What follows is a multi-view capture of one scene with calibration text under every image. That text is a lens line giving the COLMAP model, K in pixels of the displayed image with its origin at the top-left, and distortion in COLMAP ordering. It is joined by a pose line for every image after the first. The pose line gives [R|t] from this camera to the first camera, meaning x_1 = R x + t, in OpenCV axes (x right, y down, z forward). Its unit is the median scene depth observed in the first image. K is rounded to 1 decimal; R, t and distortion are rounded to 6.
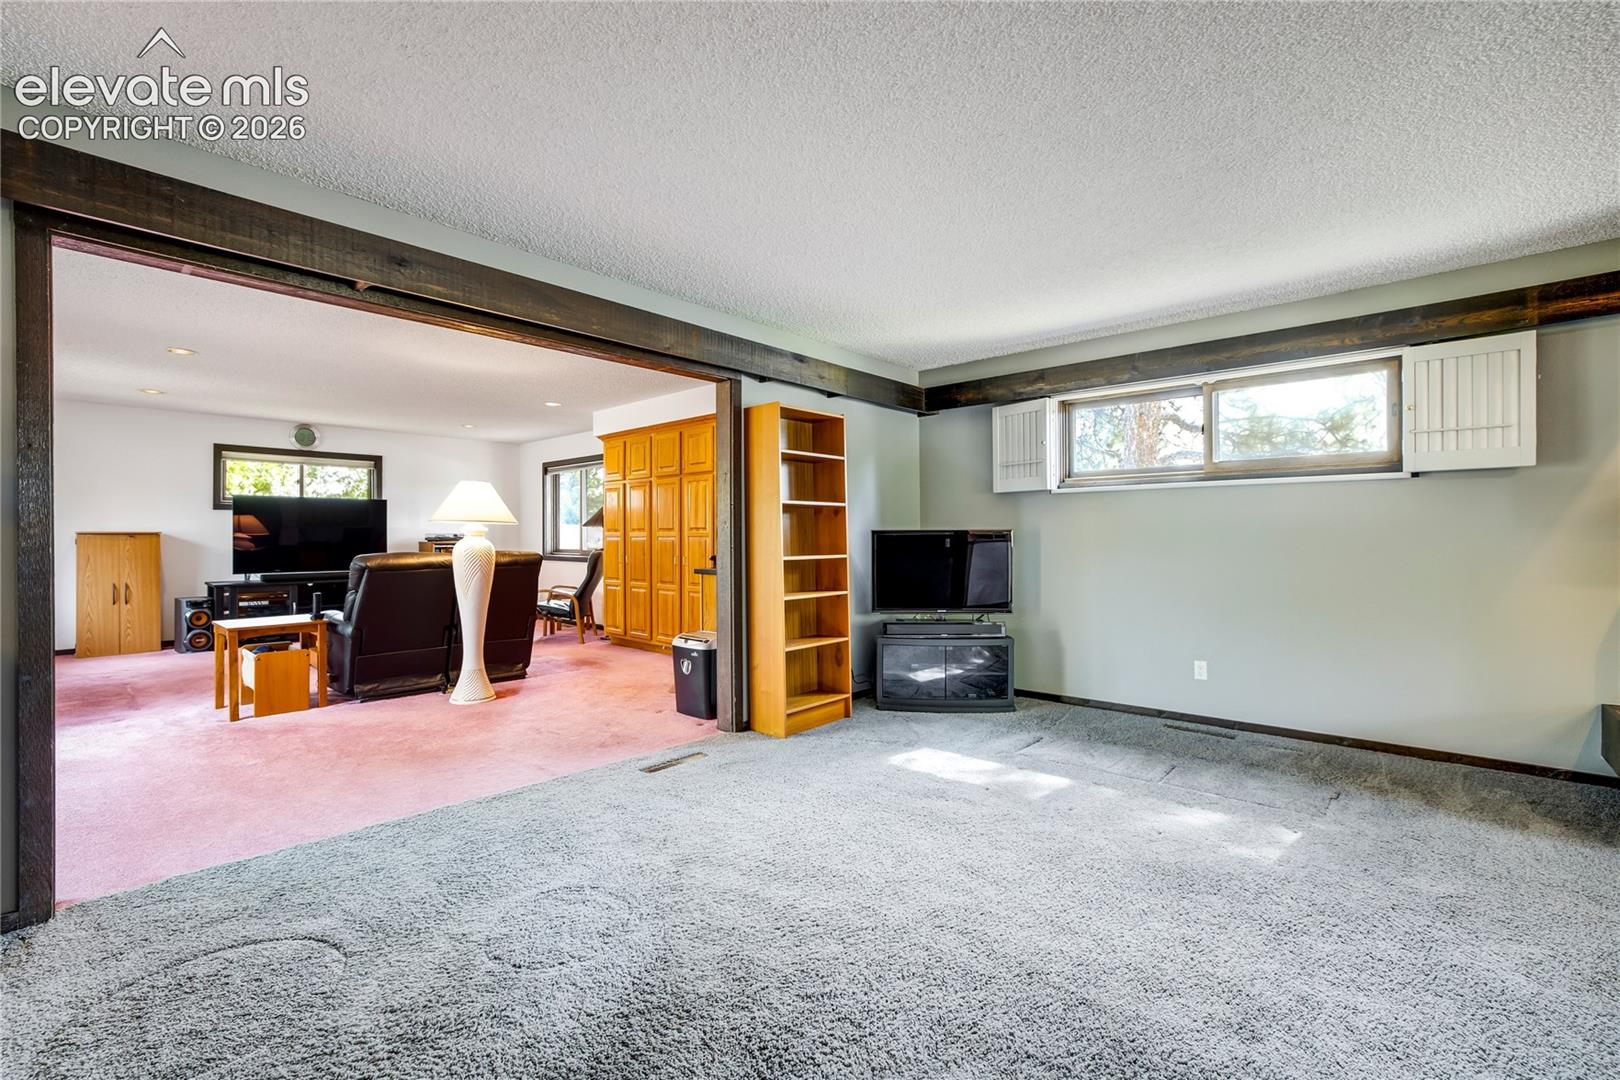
lens RADIAL K [[688.4, 0, 810.0], [0, 688.4, 540.0], [0, 0, 1]] dist [-0.012718, 0.000228]
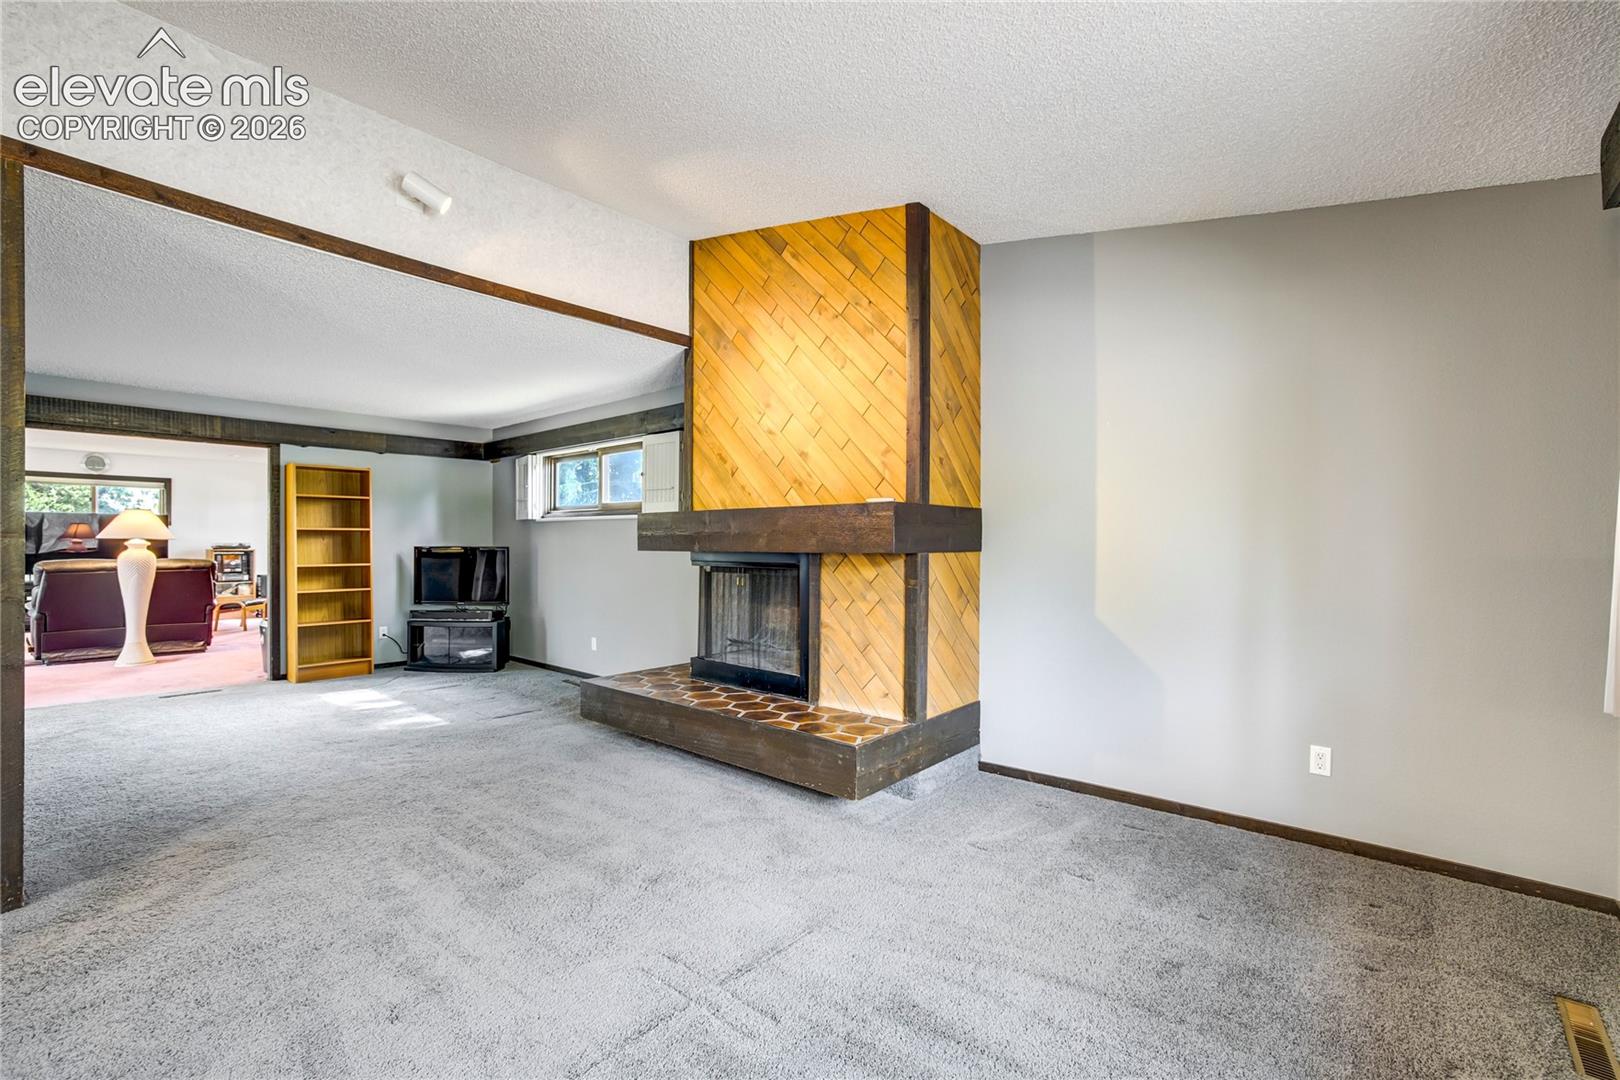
lens RADIAL K [[719.3, 0, 788.9], [0, 719.3, 546.9], [0, 0, 1]] dist [0.017123, 0.000560]
pose [[0.999822, 0.009145, -0.016521, 0.971130], [-0.009172, 0.999957, -0.001563, -0.019858], [0.016506, 0.001714, 0.999862, -0.525769]]
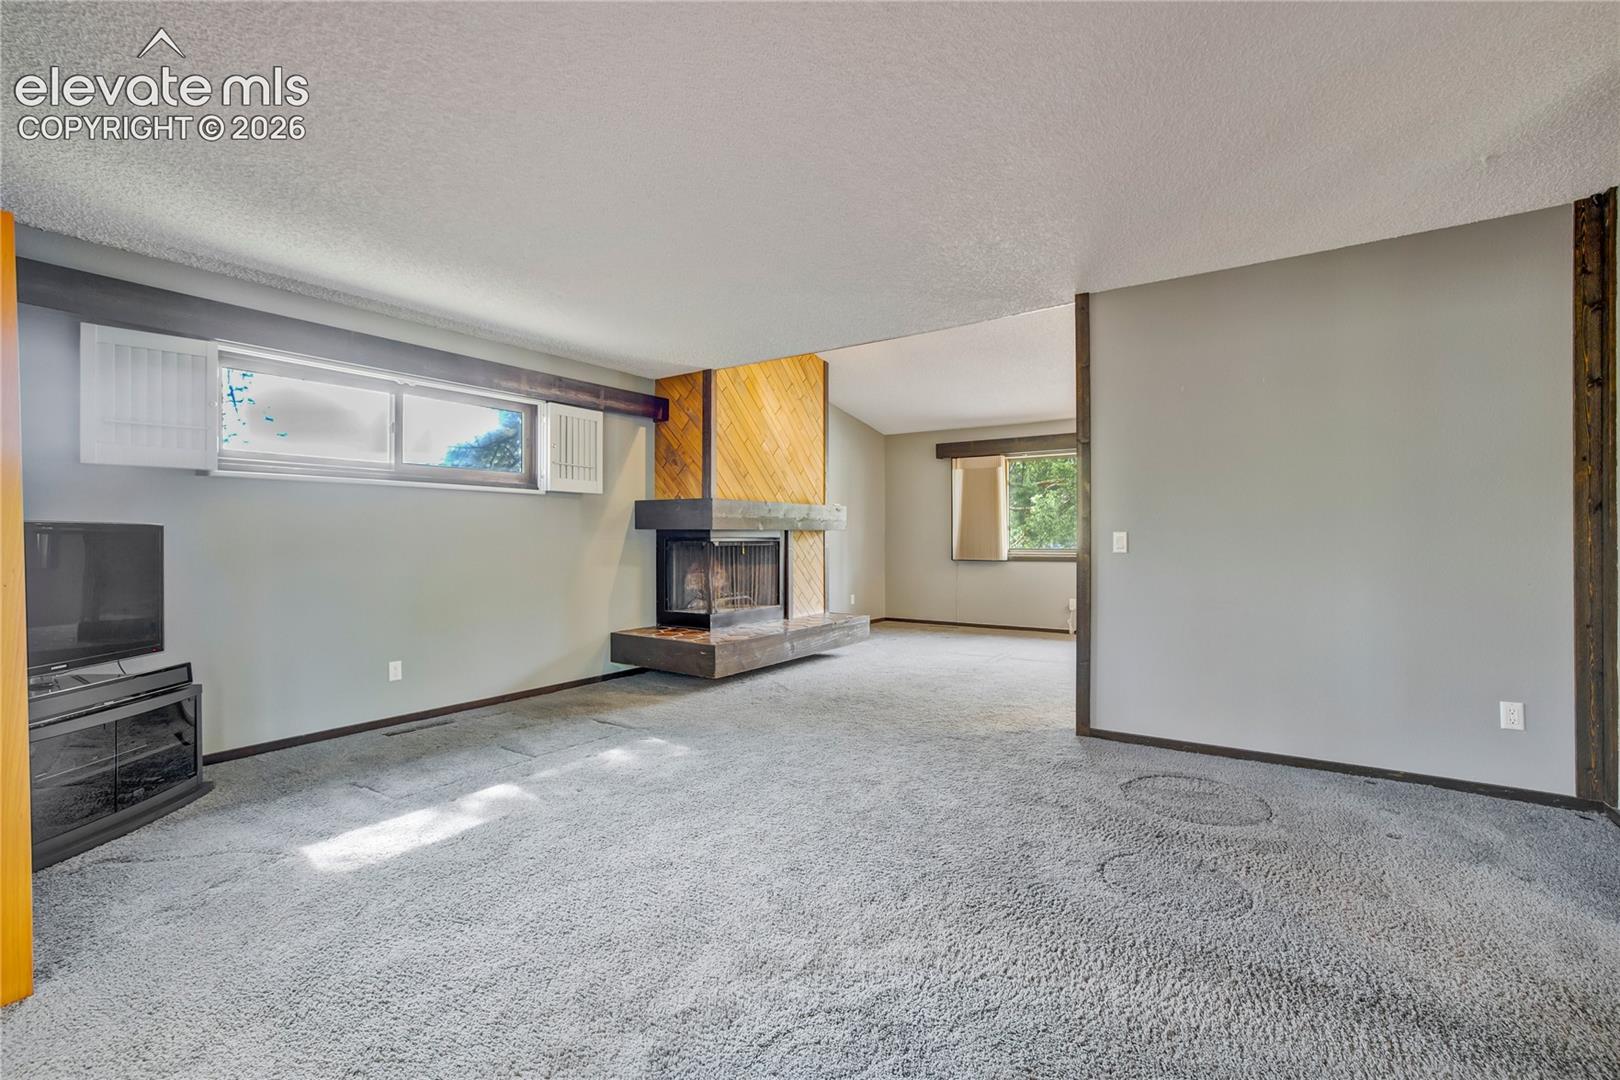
lens RADIAL K [[688.4, 0, 810.0], [0, 688.4, 540.0], [0, 0, 1]] dist [-0.012718, 0.000228]
pose [[-0.124271, 0.001377, 0.992247, -0.482410], [0.006199, 0.999981, -0.000612, 0.004781], [-0.992229, 0.006075, -0.124277, 0.517066]]
